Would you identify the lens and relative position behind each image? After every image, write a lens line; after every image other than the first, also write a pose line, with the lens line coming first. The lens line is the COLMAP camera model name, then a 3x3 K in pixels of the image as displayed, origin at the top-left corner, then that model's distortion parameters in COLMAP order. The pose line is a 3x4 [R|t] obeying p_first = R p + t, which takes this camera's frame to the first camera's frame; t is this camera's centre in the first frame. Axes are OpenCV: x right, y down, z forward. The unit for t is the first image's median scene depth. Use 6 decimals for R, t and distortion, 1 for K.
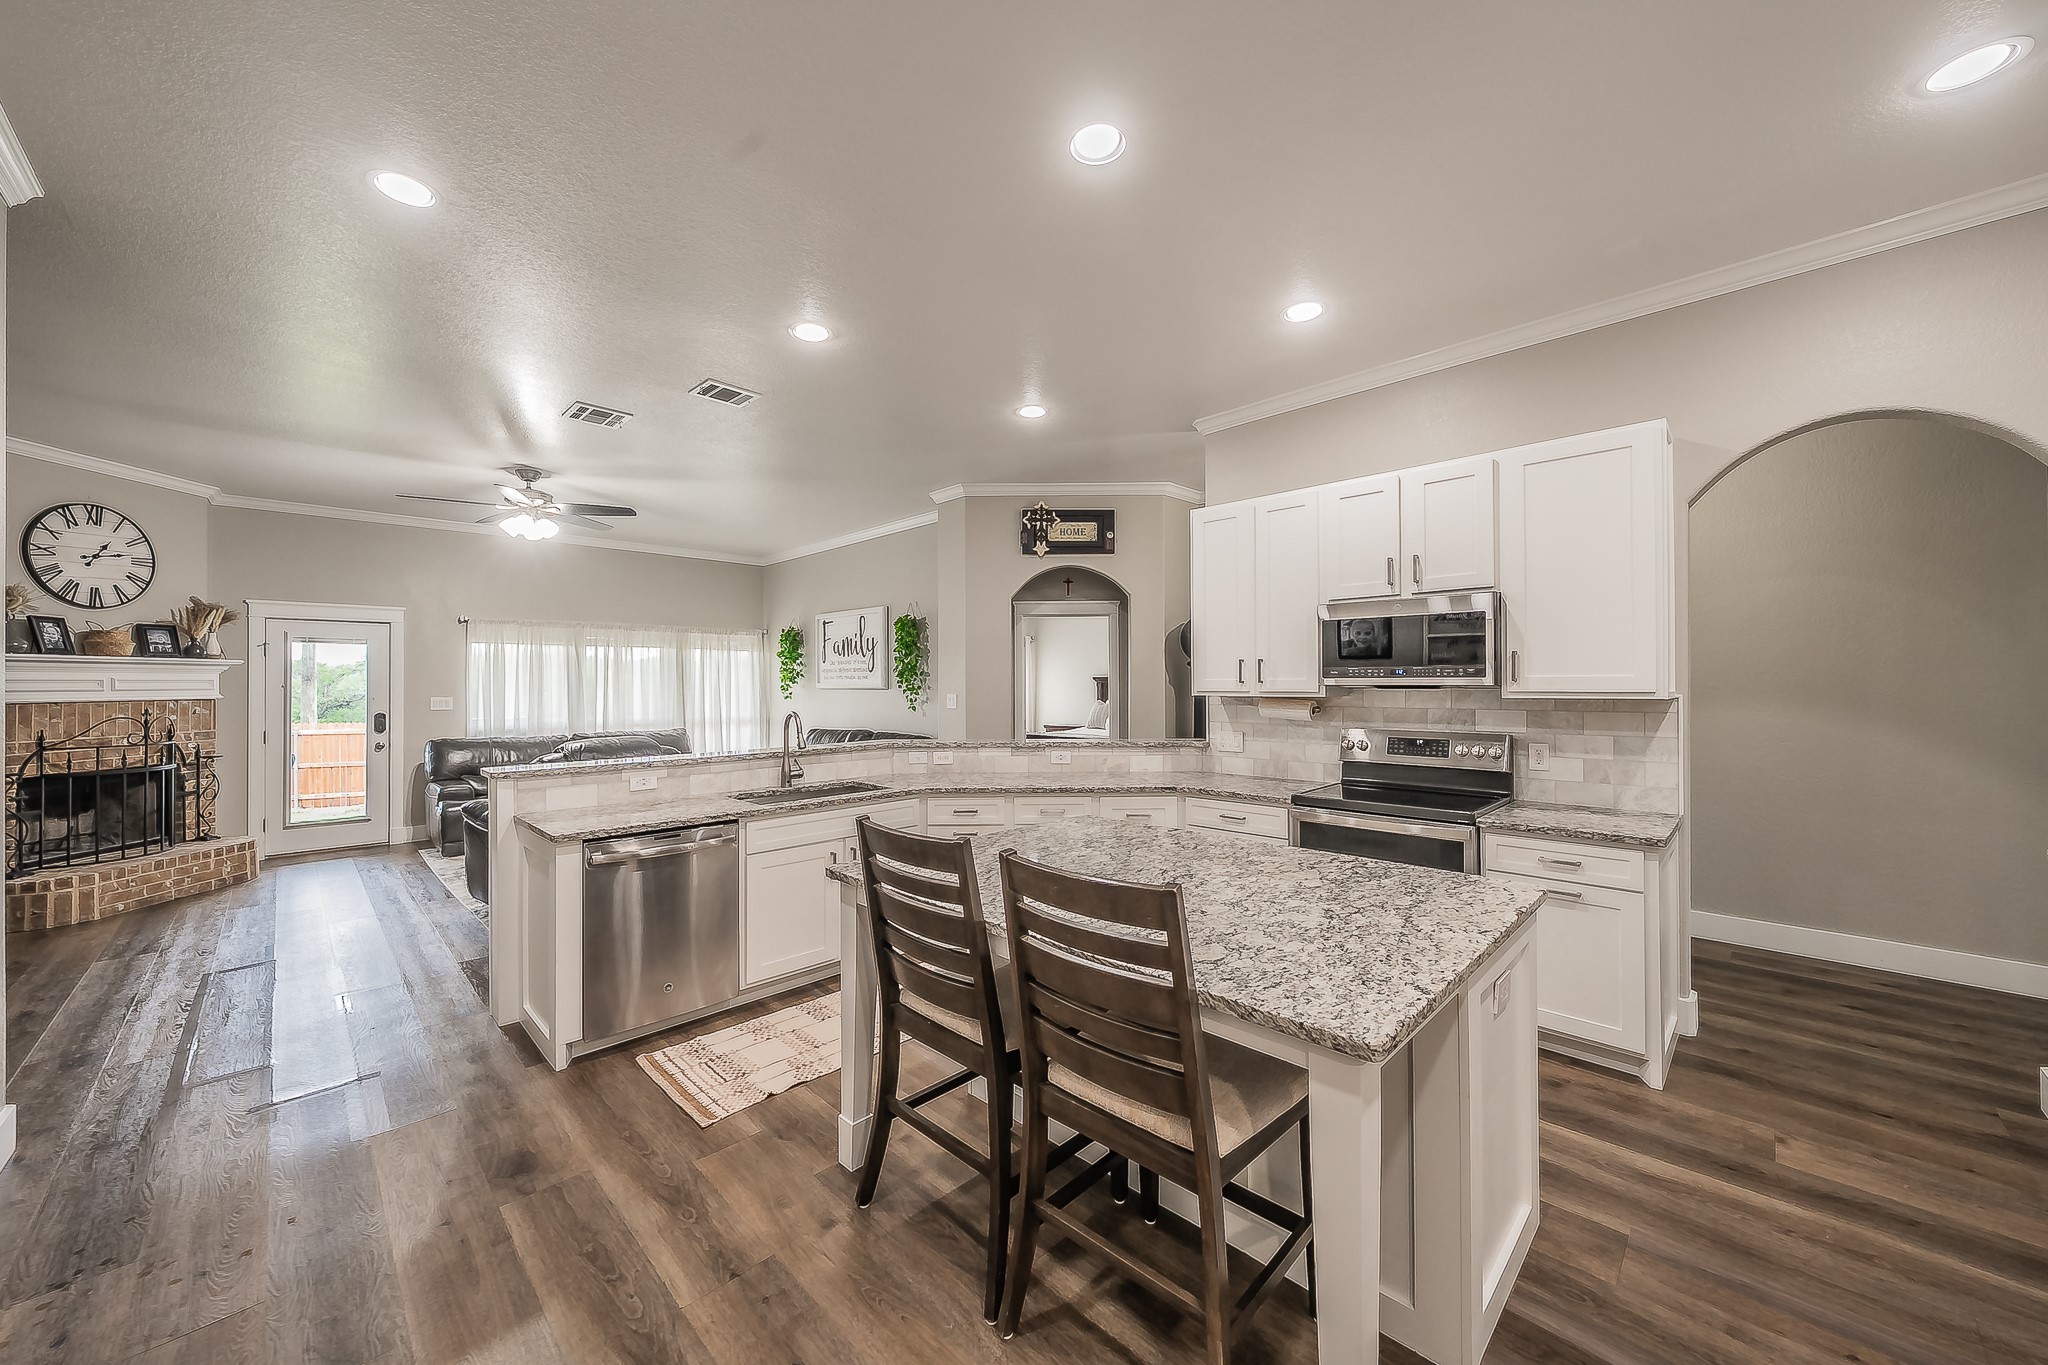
lens RADIAL K [[732.1, 0, 1030.7], [0, 732.1, 678.3], [0, 0, 1]] dist [-0.009282, 0.001467]
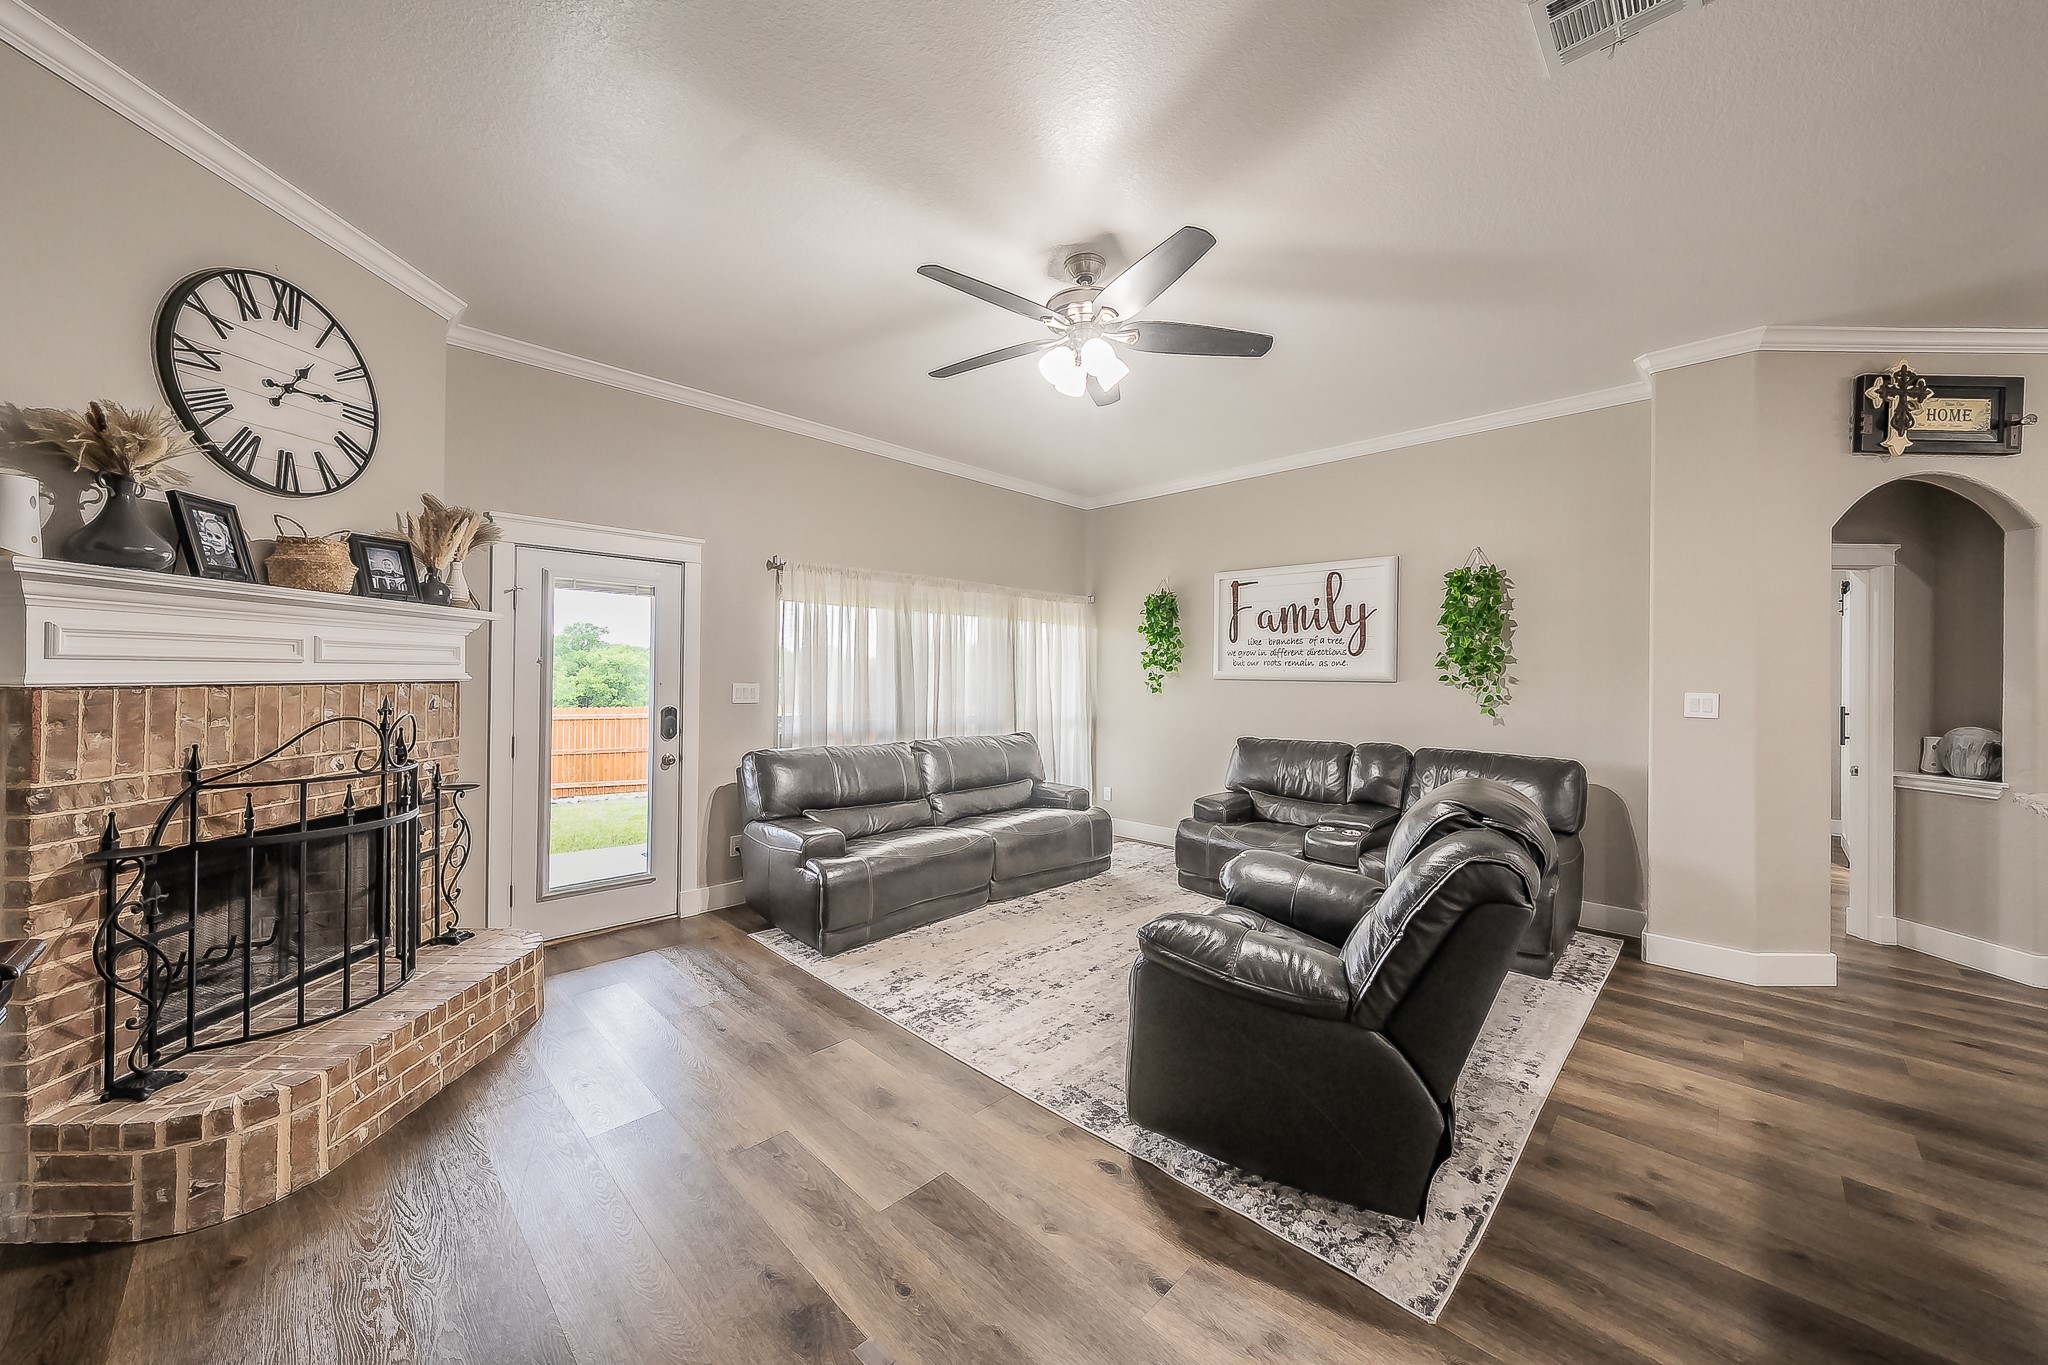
lens RADIAL K [[732.1, 0, 1014.5], [0, 732.1, 669.4], [0, 0, 1]] dist [-0.009282, 0.001467]
pose [[0.999794, 0.017595, -0.010095, -0.721625], [-0.017578, 0.999844, 0.001725, 0.010338], [0.010124, -0.001548, 0.999948, 0.468918]]
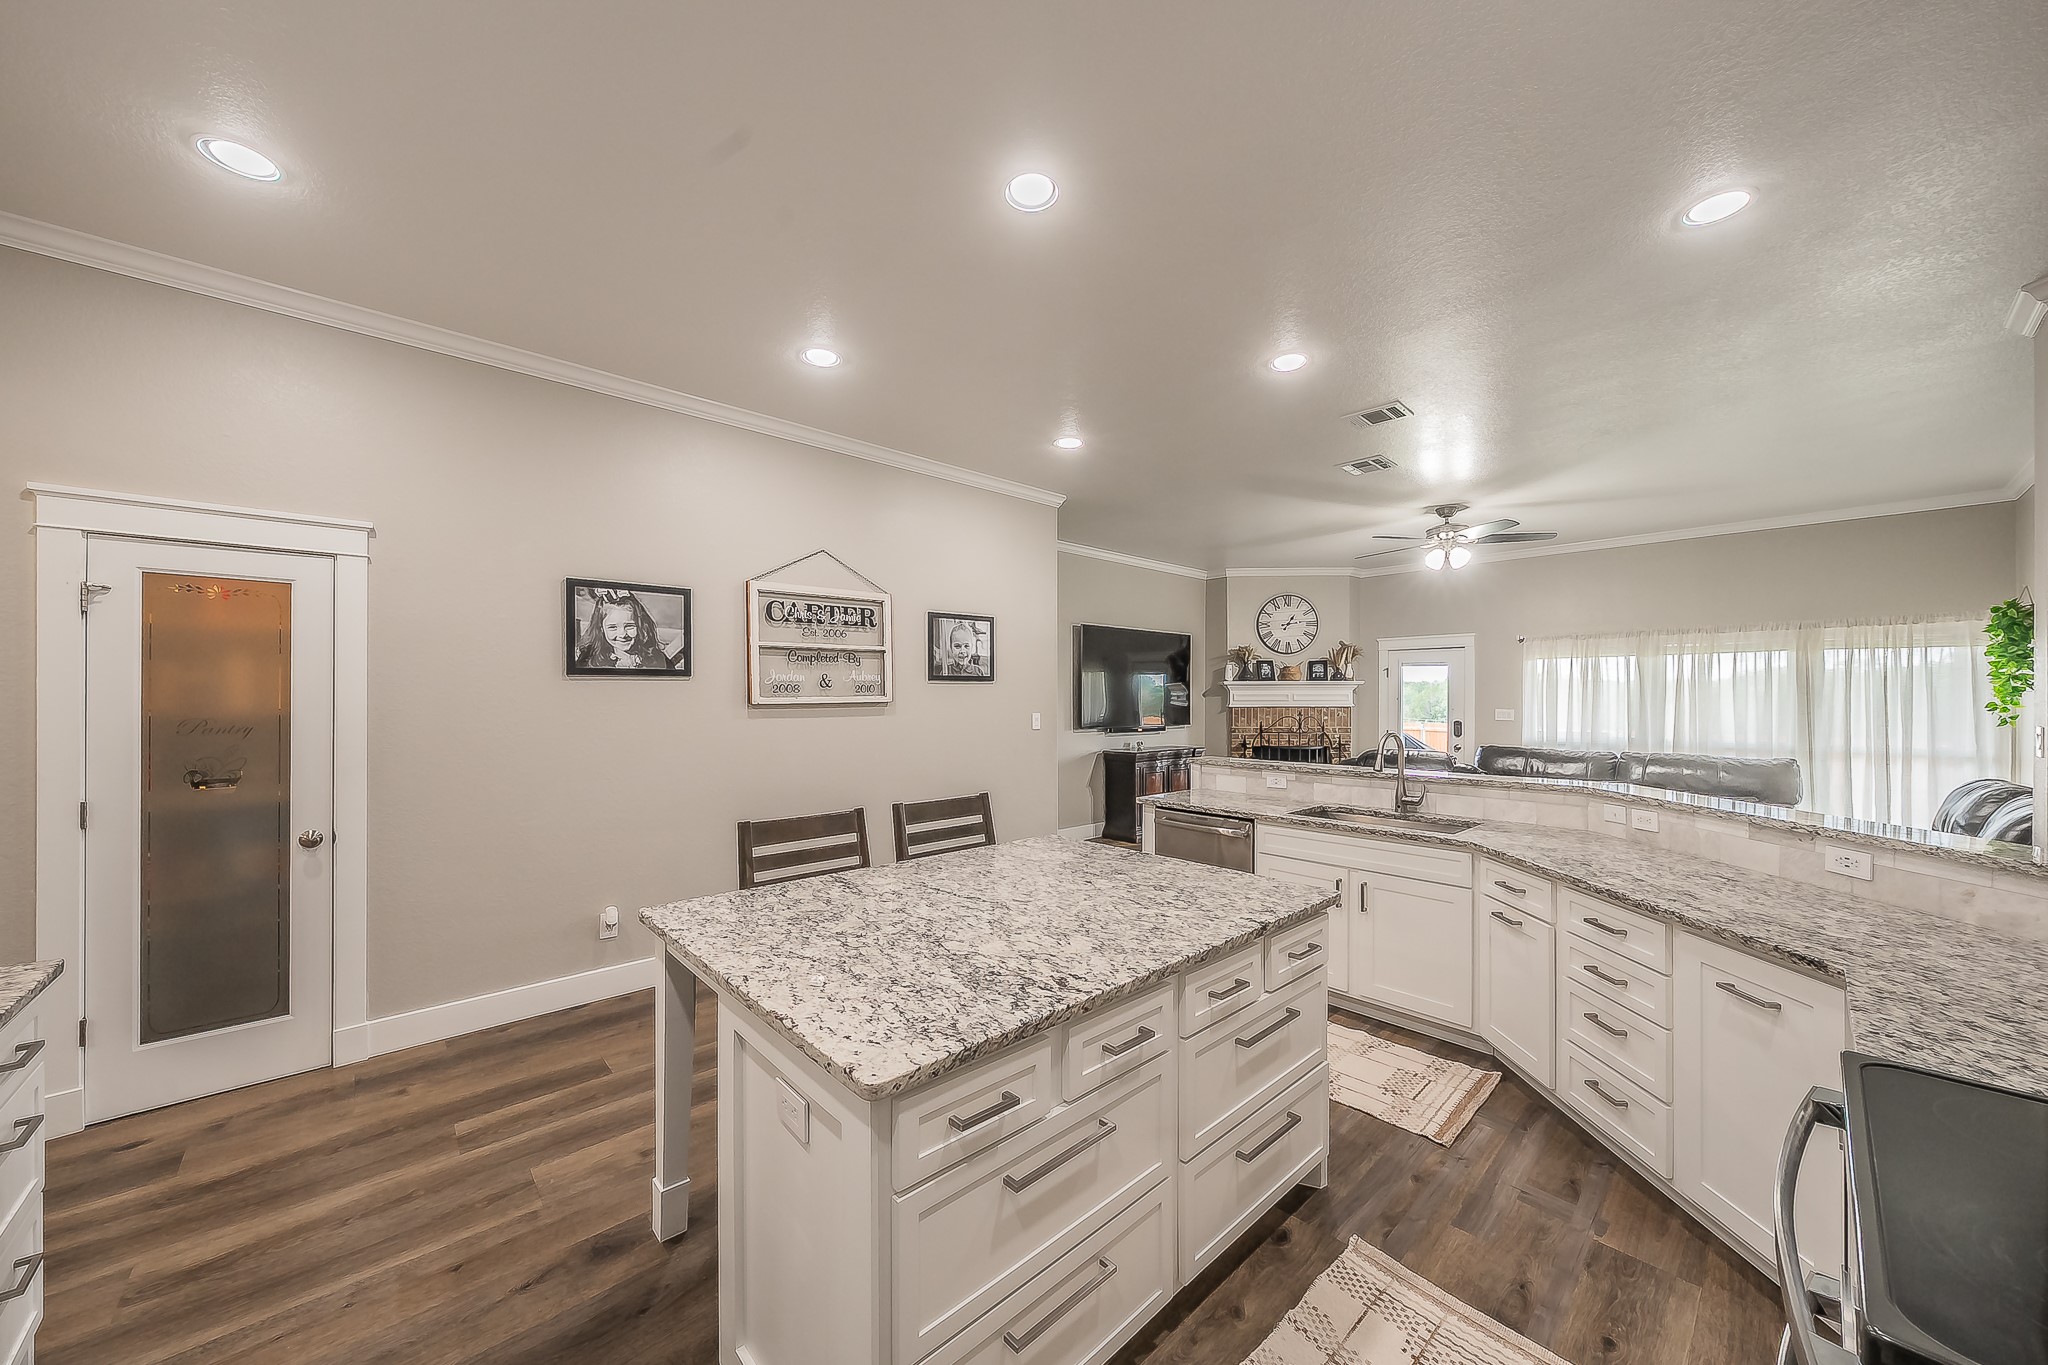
lens RADIAL K [[732.1, 0, 1005.3], [0, 732.1, 699.7], [0, 0, 1]] dist [-0.009282, 0.001467]
pose [[-0.058392, 0.005646, -0.998278, 0.430138], [0.008865, 0.999948, 0.005137, -0.002278], [0.998254, -0.008549, -0.058439, 0.390503]]
